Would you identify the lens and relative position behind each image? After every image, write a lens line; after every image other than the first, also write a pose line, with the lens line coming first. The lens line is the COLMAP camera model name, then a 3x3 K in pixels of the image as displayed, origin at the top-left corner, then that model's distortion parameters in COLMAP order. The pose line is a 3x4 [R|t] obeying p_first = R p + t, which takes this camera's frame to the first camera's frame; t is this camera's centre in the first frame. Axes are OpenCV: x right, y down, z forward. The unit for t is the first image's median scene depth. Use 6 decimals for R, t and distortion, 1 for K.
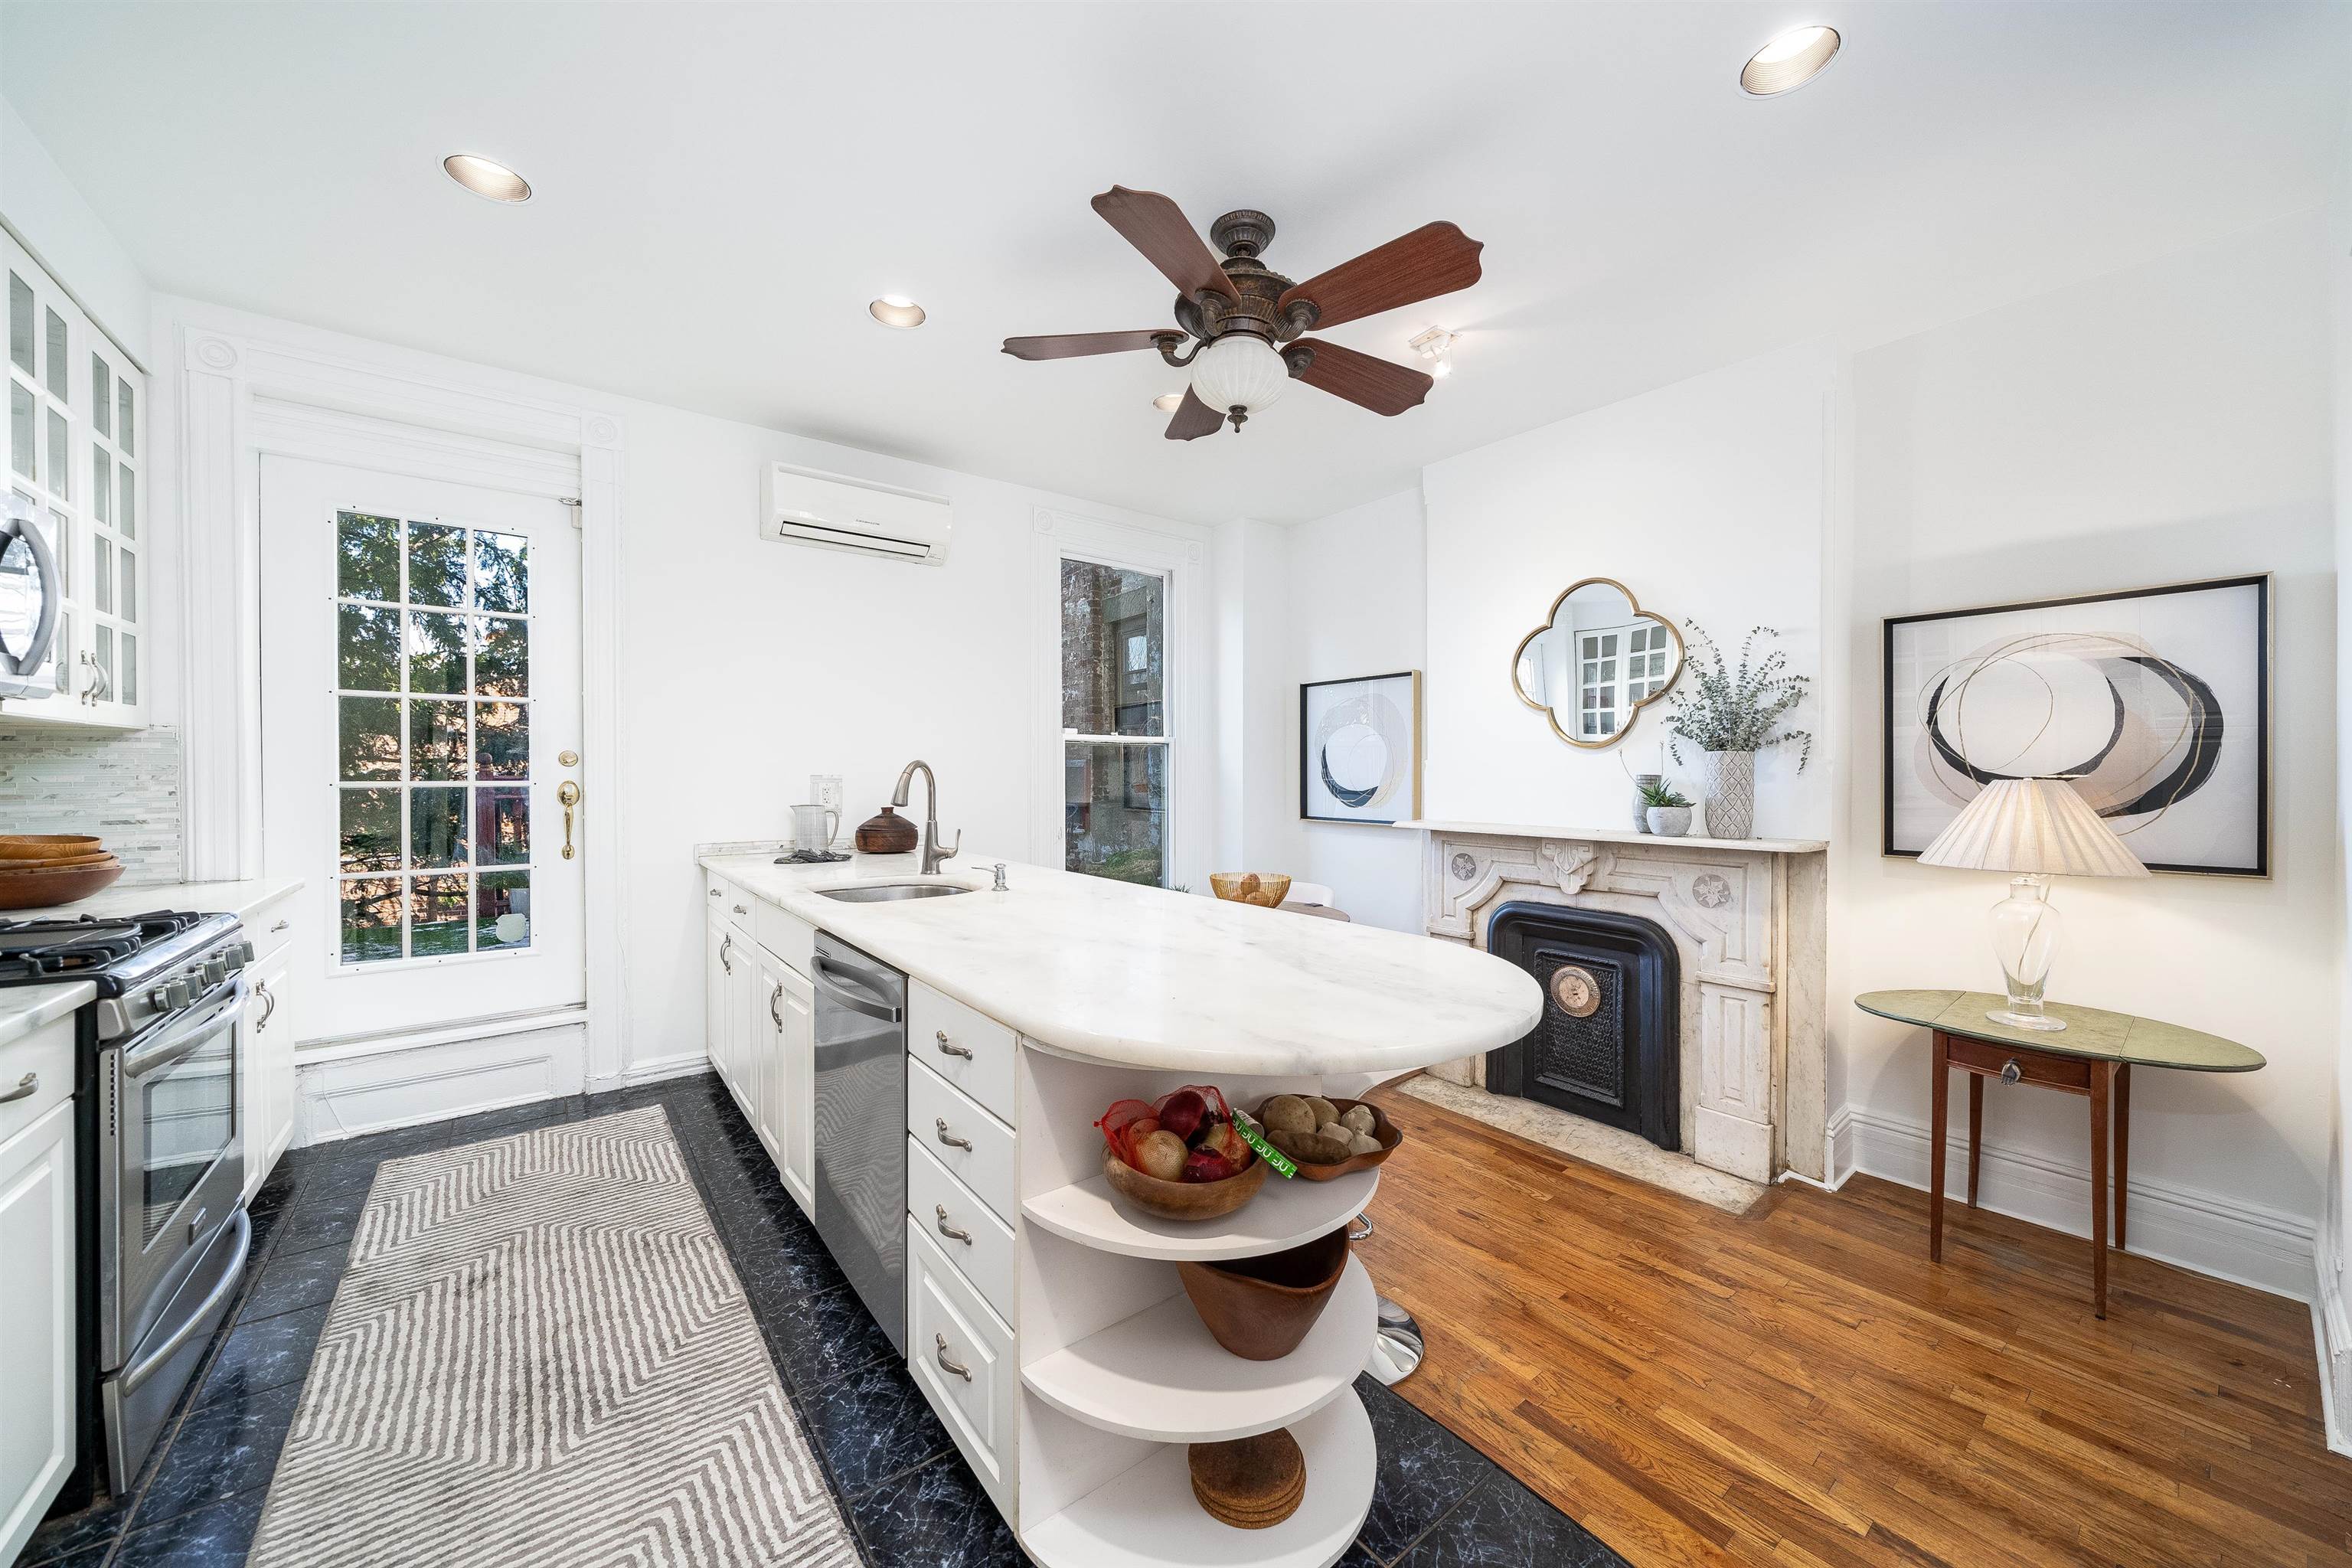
lens RADIAL K [[838.1, 0, 1168.5], [0, 838.1, 784.6], [0, 0, 1]] dist [-0.001848, -0.000204]
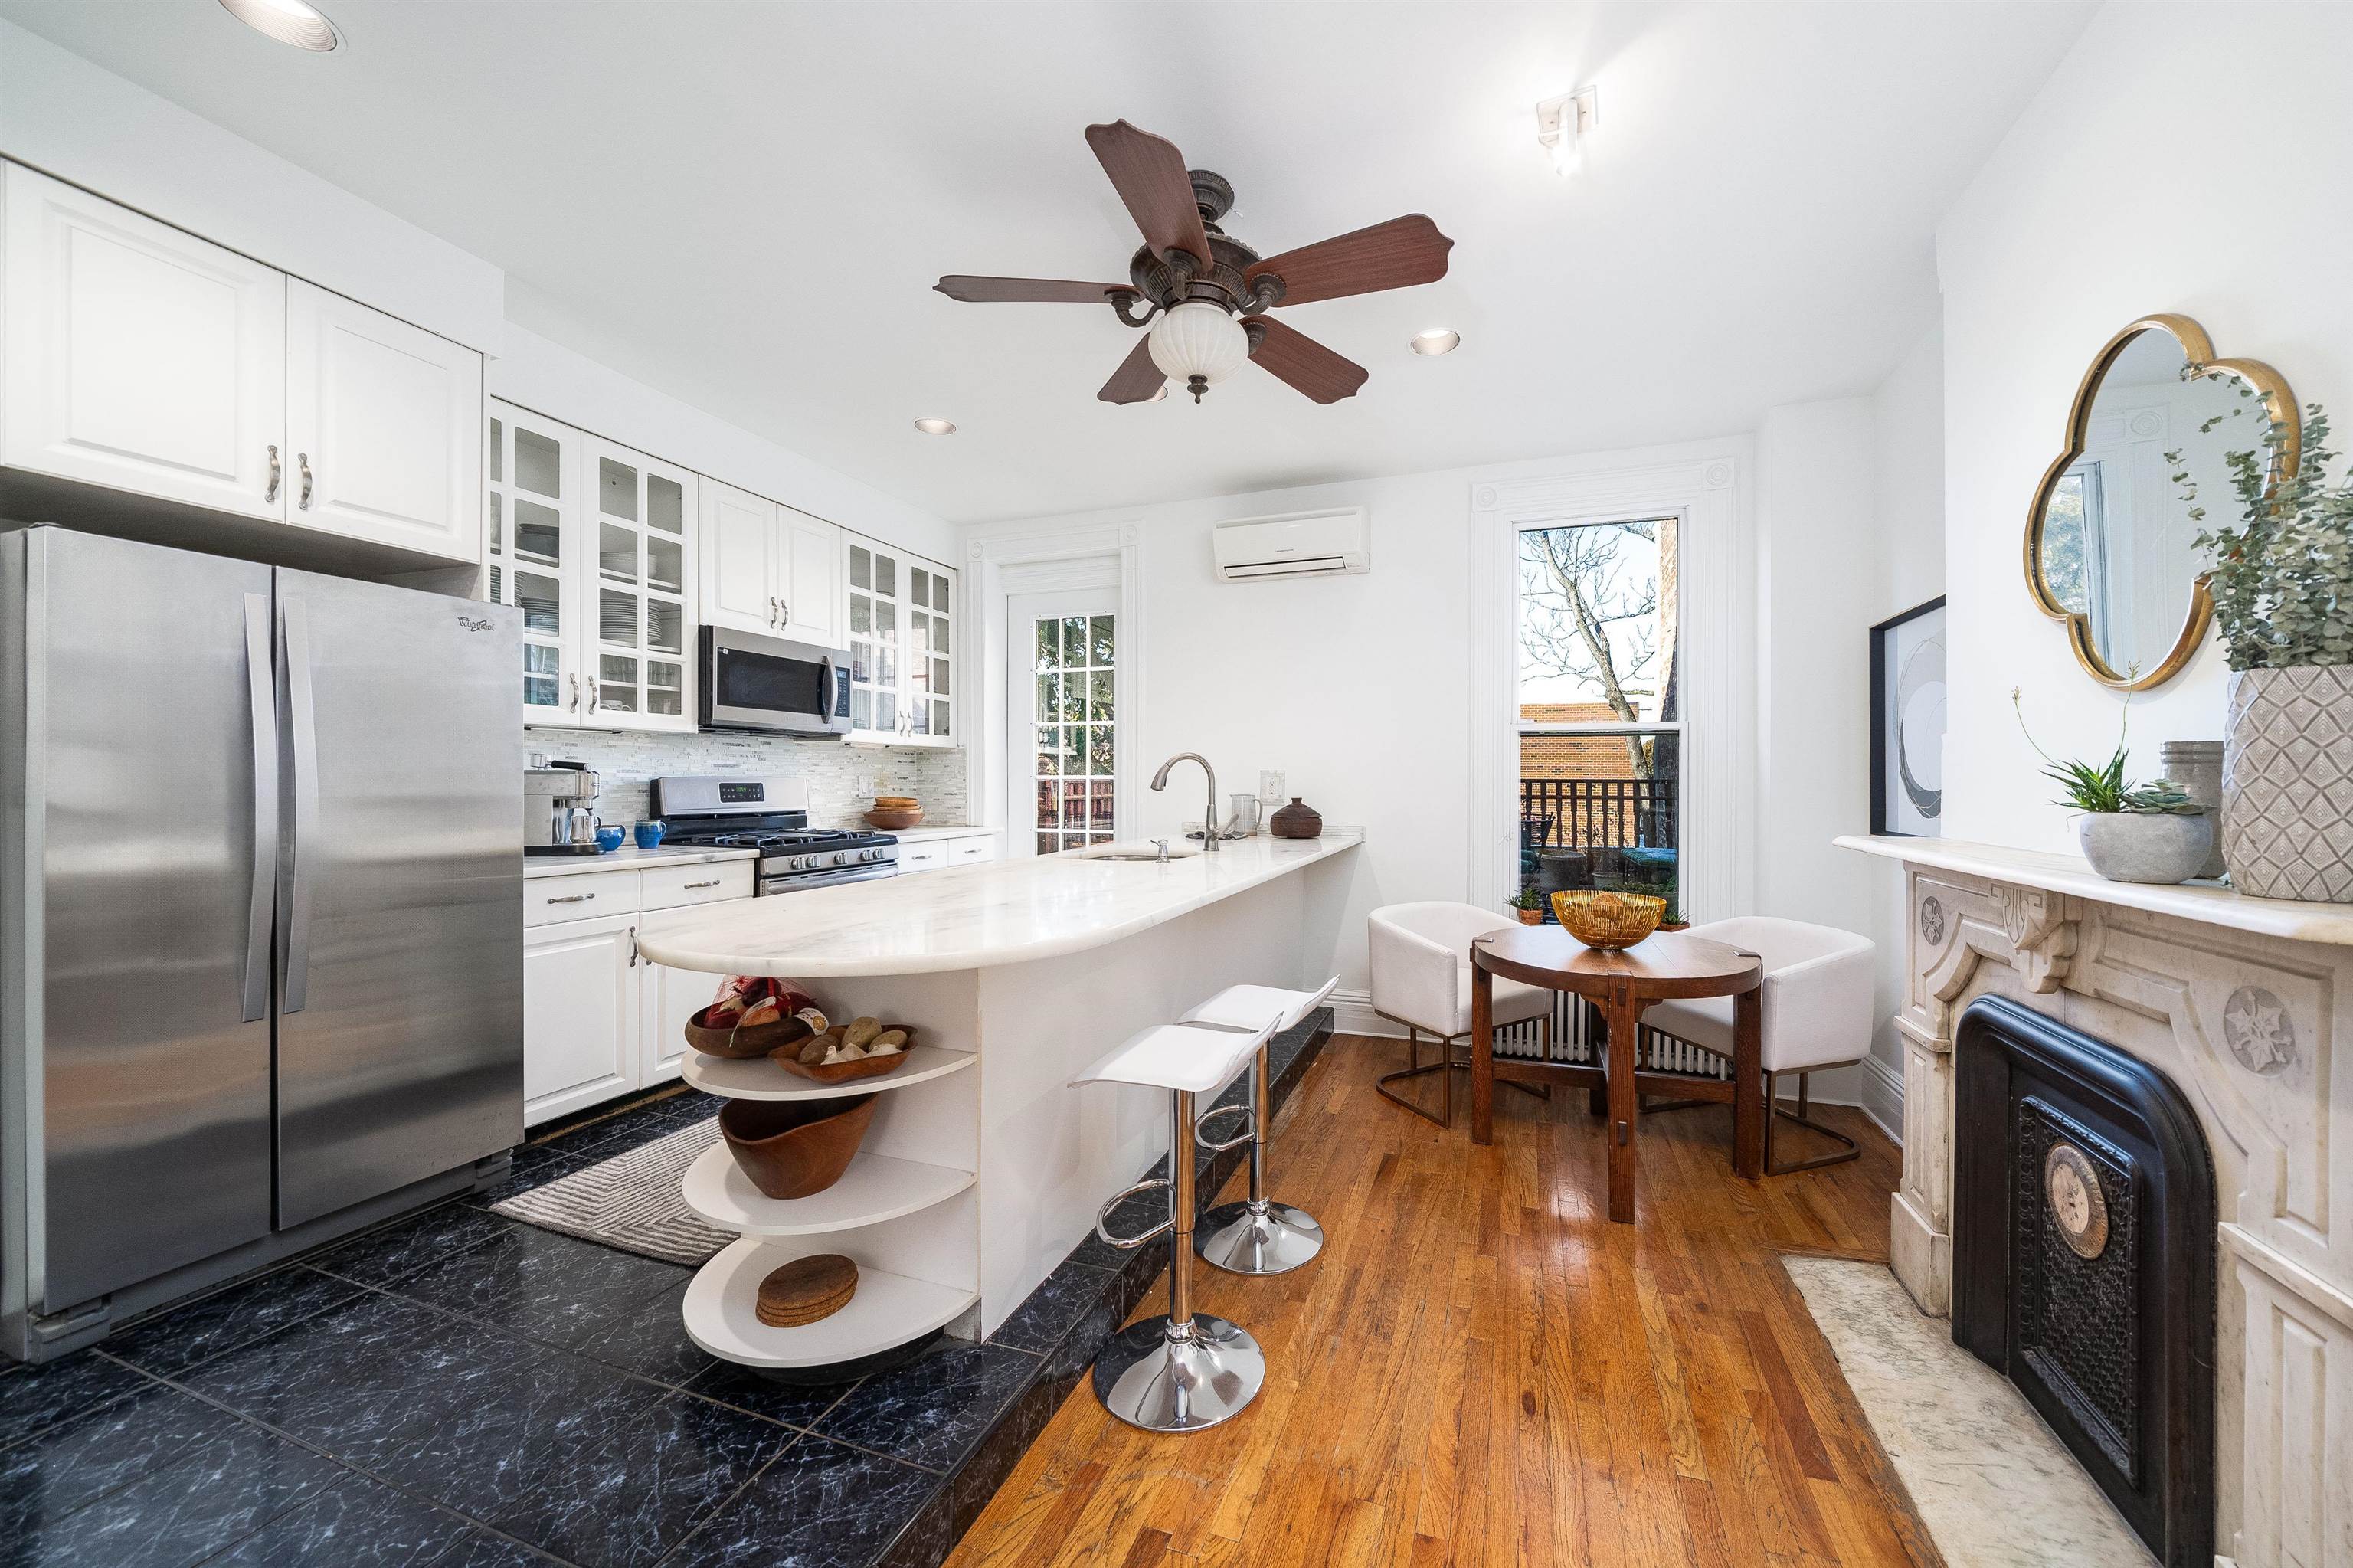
lens RADIAL K [[835.7, 0, 1239.9], [0, 835.7, 788.9], [0, 0, 1]] dist [0.000199, 0.000150]
pose [[0.565295, 0.007566, -0.824854, 0.691097], [-0.013480, 0.999909, -0.000067, 0.019935], [0.824779, 0.011157, 0.565346, 0.375415]]
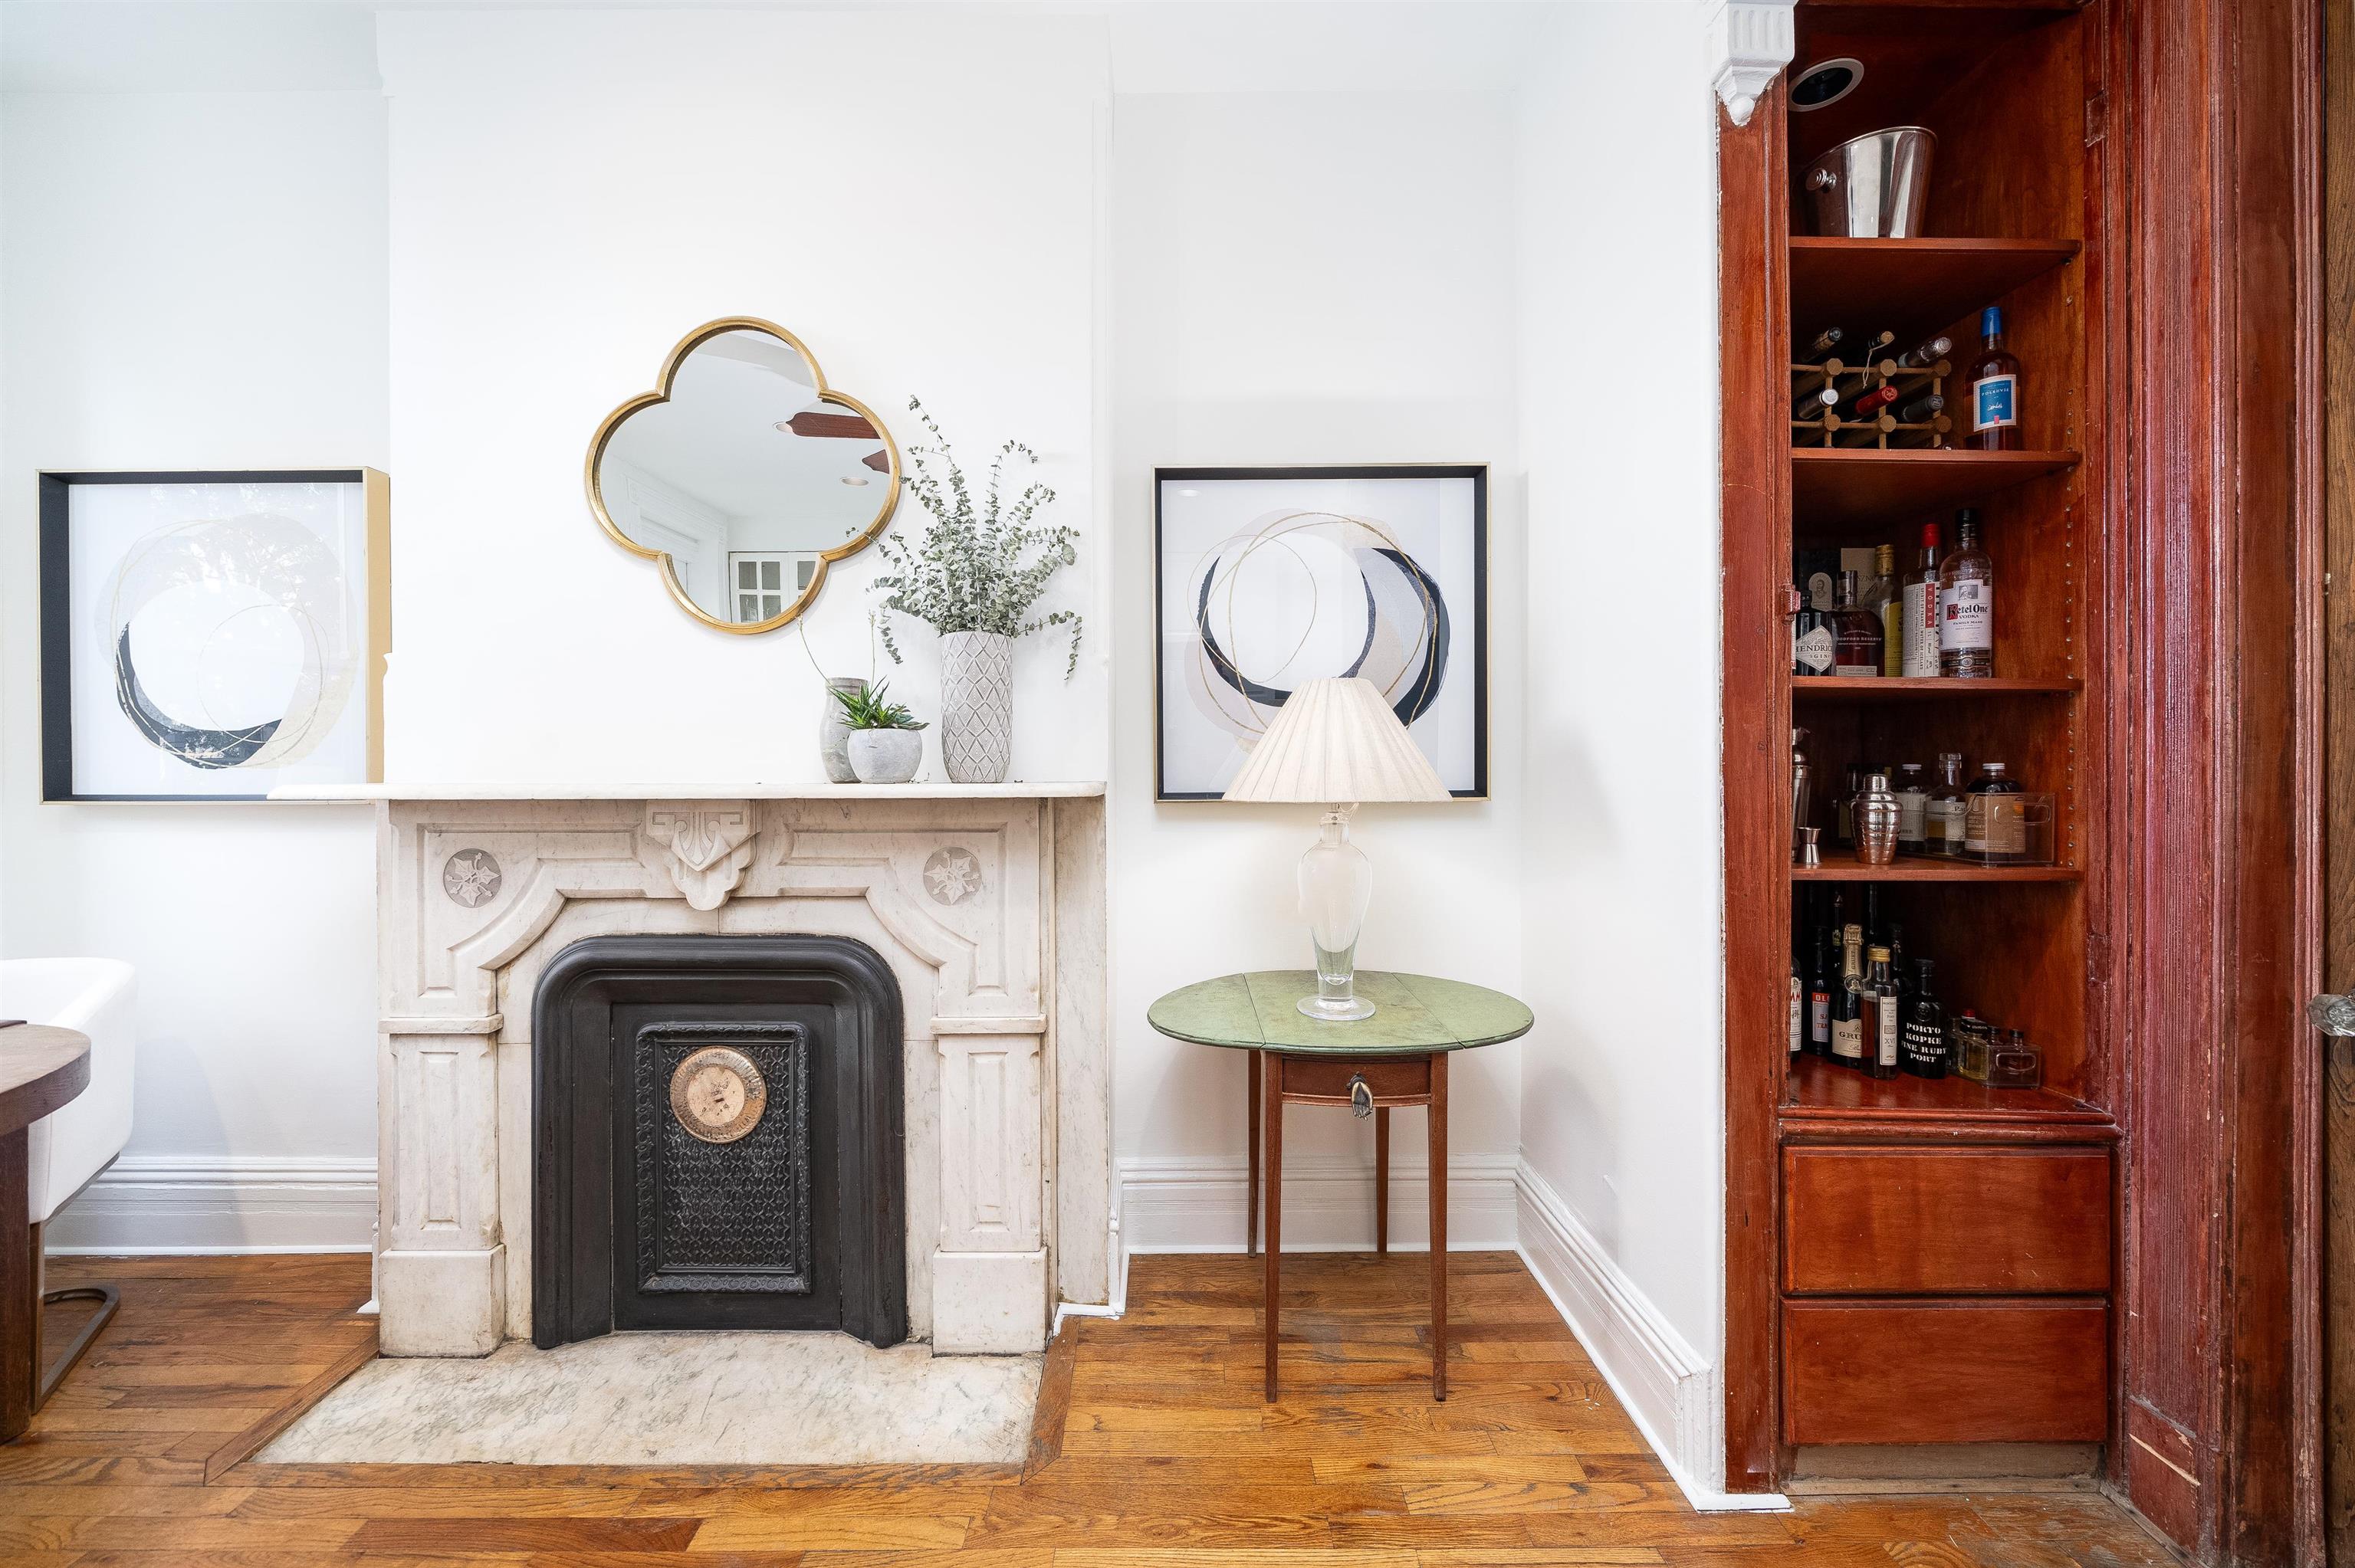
lens RADIAL K [[863.9, 0, 1180.2], [0, 863.9, 767.2], [0, 0, 1]] dist [-0.005179, 0.000154]
pose [[0.600780, -0.002454, 0.799411, 0.260381], [0.013306, 0.999887, -0.006930, 0.057079], [-0.799304, 0.014800, 0.600745, 0.504833]]
